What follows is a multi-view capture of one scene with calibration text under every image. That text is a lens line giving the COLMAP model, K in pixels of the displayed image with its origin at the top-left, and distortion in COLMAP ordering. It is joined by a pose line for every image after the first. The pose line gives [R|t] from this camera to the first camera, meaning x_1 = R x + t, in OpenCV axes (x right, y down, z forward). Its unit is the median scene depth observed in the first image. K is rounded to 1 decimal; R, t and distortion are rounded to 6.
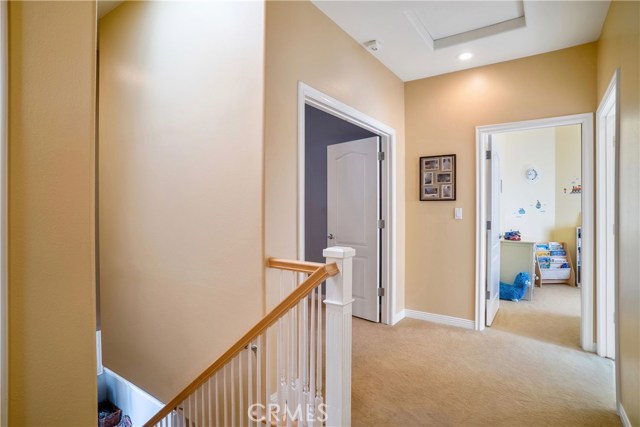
lens RADIAL K [[329.6, 0, 324.7], [0, 329.6, 213.4], [0, 0, 1]] dist [-0.019267, 0.001908]
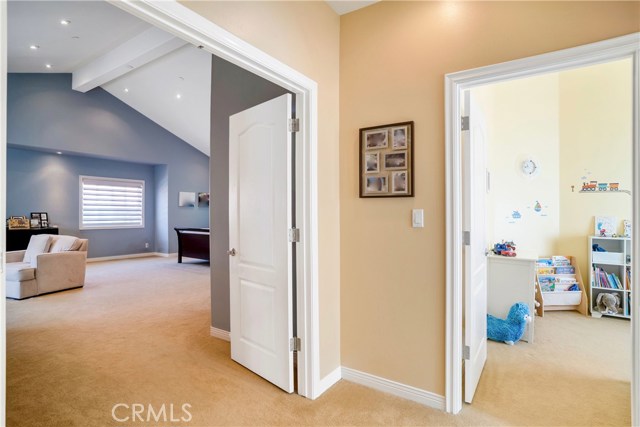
lens RADIAL K [[340.9, 0, 317.6], [0, 340.9, 206.5], [0, 0, 1]] dist [-0.066145, 0.048586]
pose [[0.999893, 0.004744, 0.013821, 0.201713], [-0.004326, 0.999539, -0.030063, -0.001944], [-0.013957, 0.030000, 0.999452, 0.356971]]
